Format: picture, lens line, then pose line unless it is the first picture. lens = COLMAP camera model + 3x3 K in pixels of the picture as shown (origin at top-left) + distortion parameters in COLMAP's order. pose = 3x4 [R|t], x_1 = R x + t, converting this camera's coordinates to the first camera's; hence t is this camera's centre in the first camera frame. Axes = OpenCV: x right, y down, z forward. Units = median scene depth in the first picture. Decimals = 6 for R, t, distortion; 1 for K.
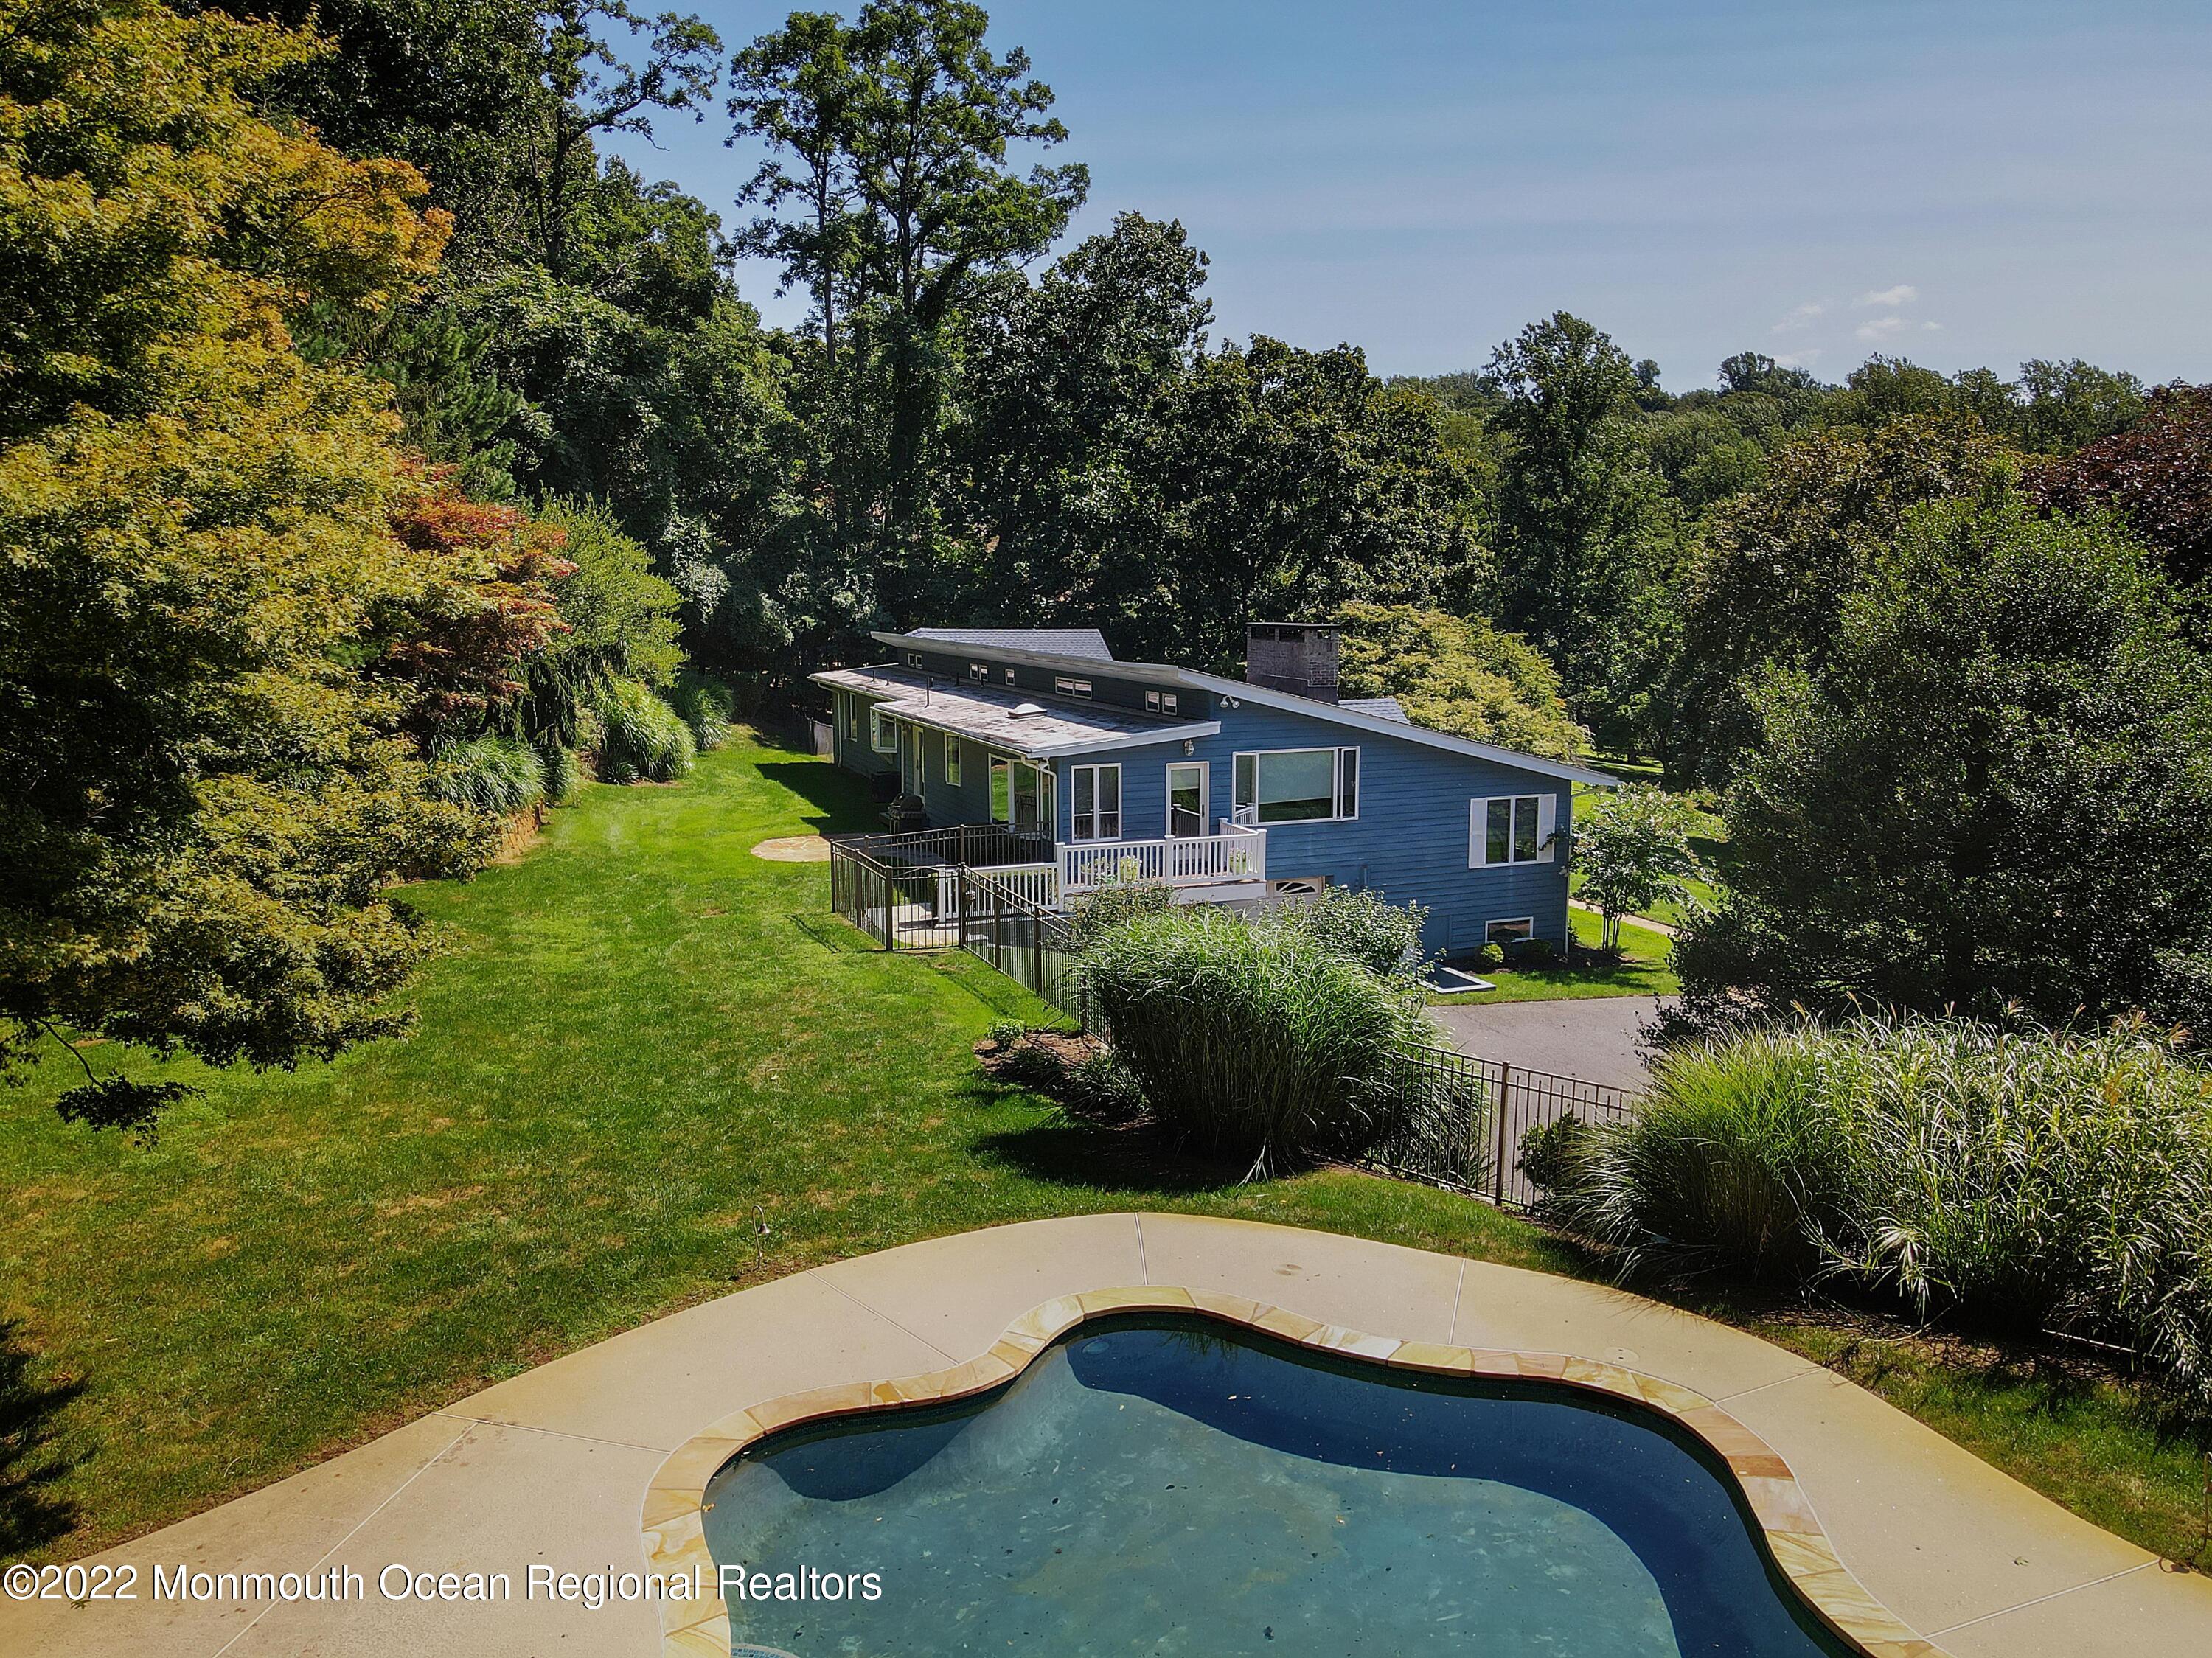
lens RADIAL K [[1699.0, 0, 1102.6], [0, 1699.0, 870.3], [0, 0, 1]] dist [-0.056658, 0.201845]
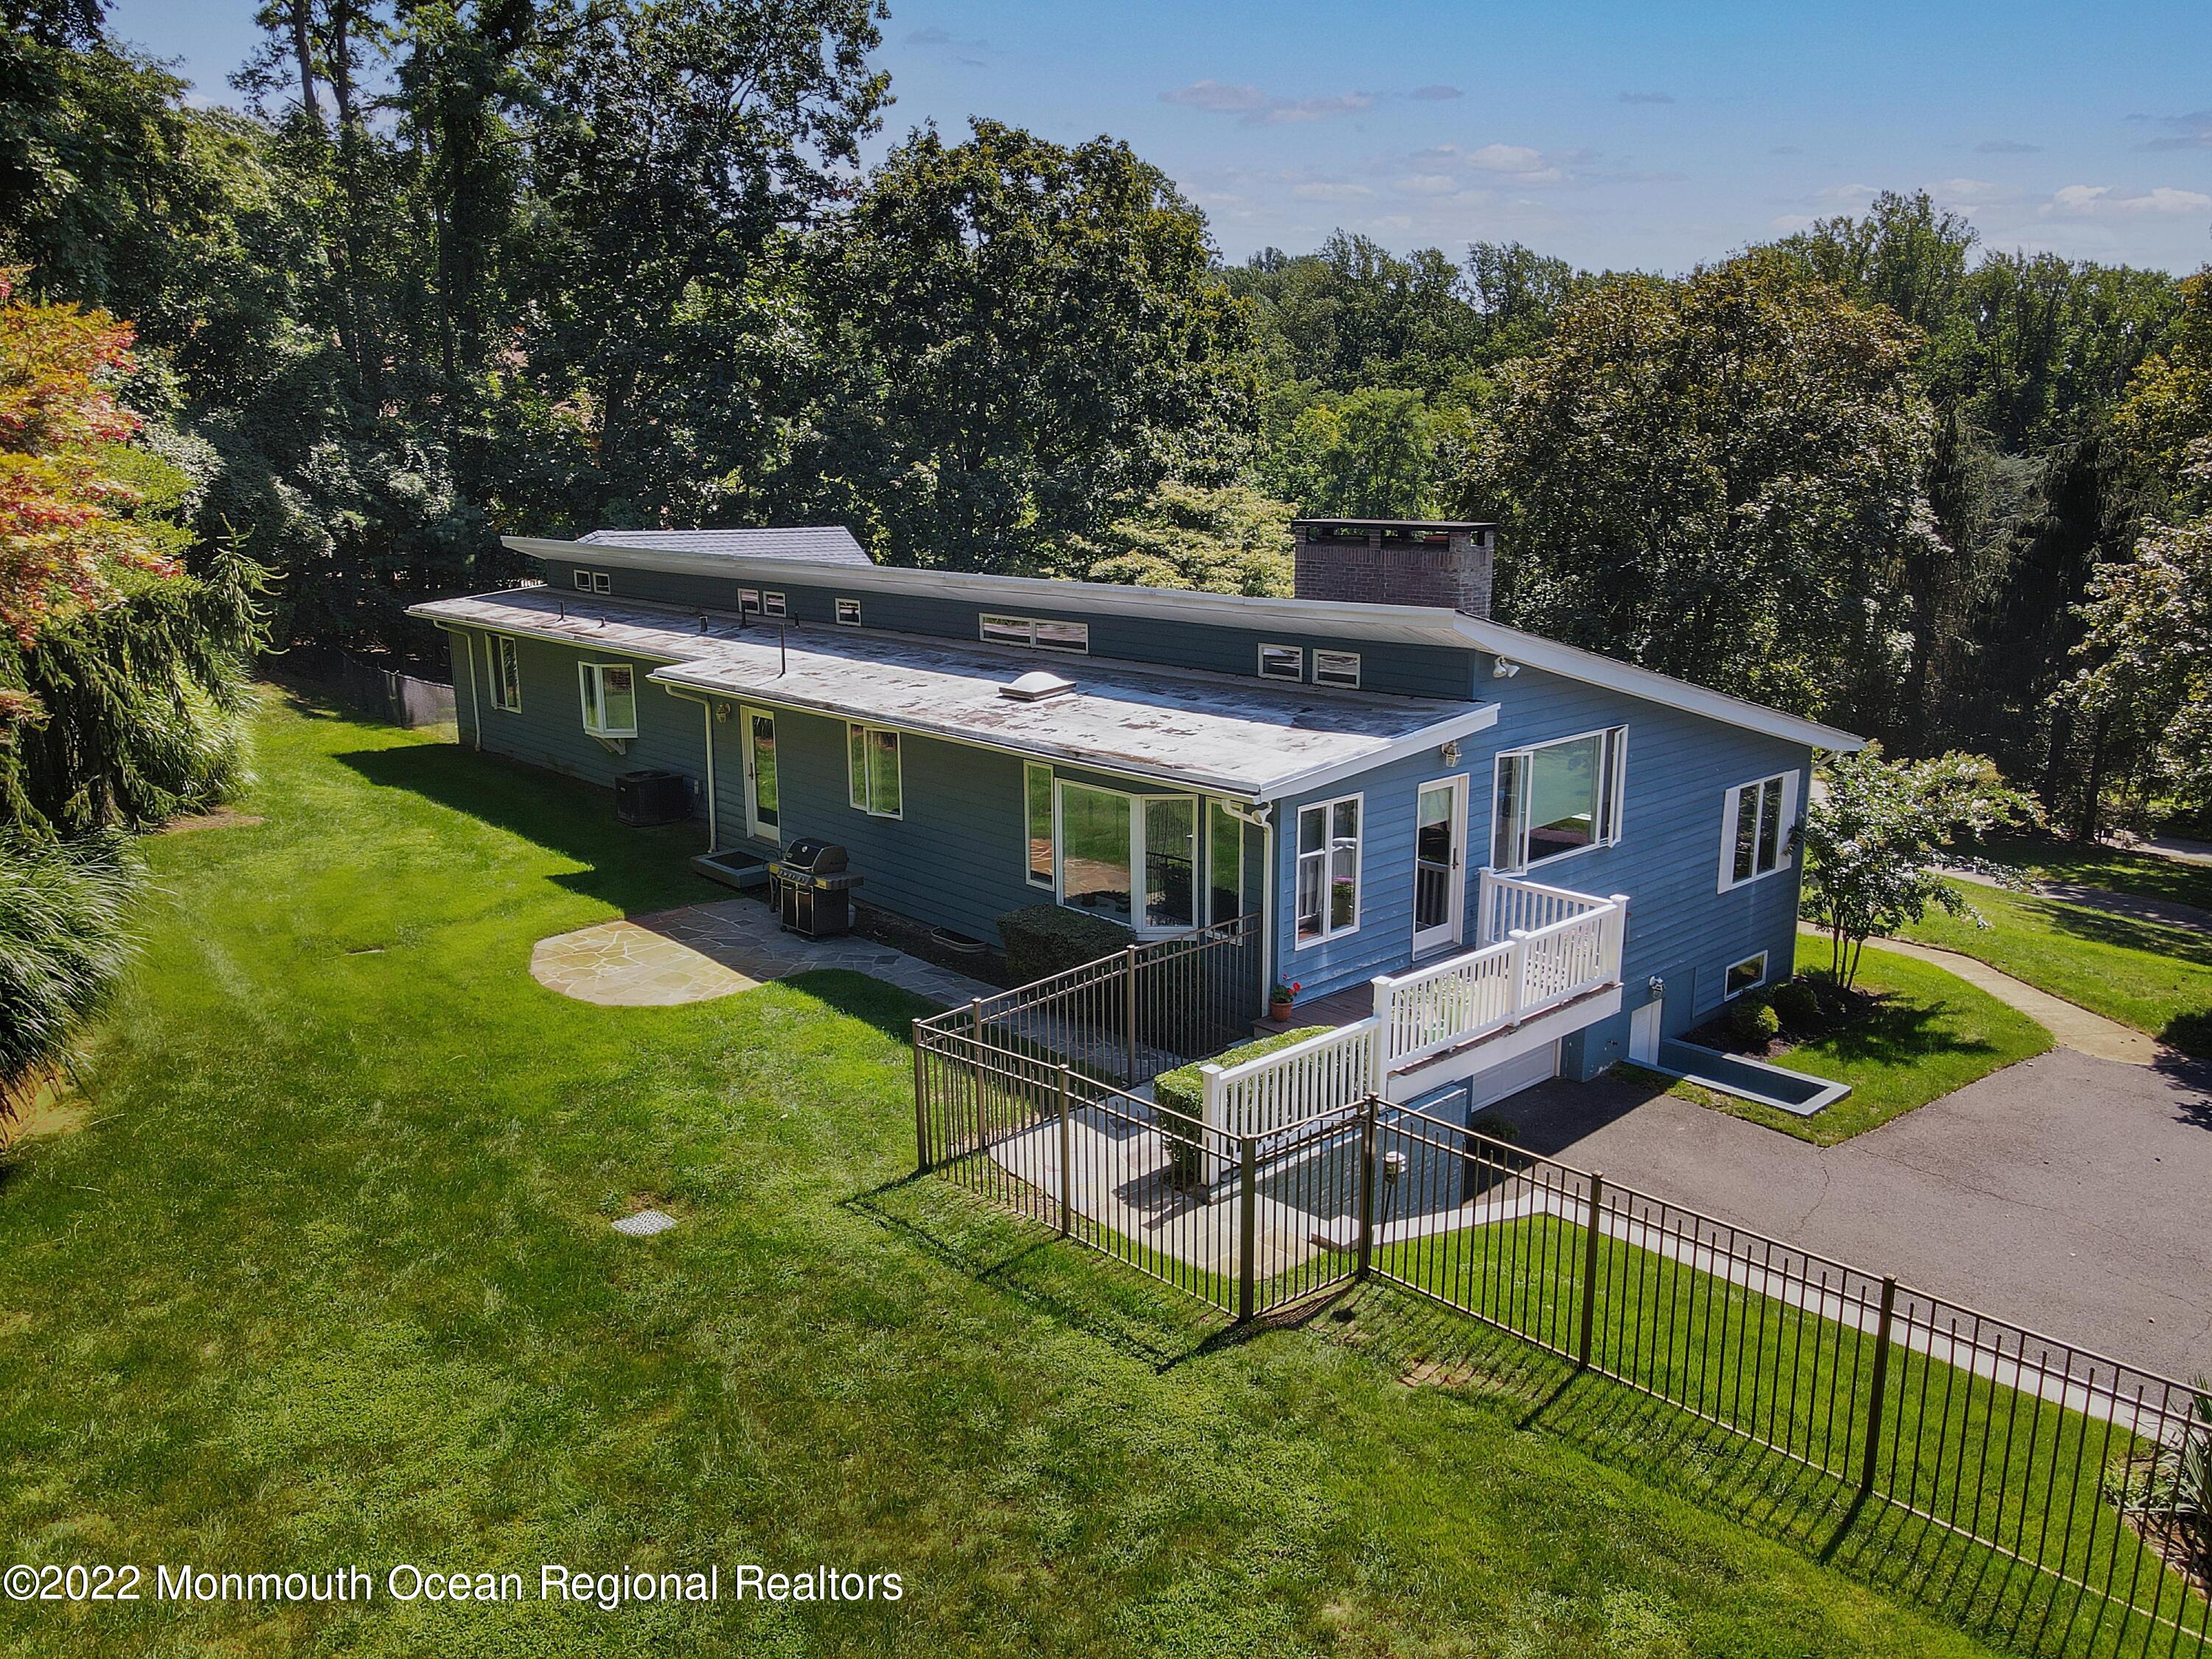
lens RADIAL K [[1656.7, 0, 1106.0], [0, 1656.7, 829.5], [0, 0, 1]] dist [0.025954, 0.011291]
pose [[0.933619, -0.083334, 0.348441, -0.153097], [0.065367, 0.995869, 0.063028, -0.054842], [-0.352253, -0.036068, 0.935209, 0.323263]]
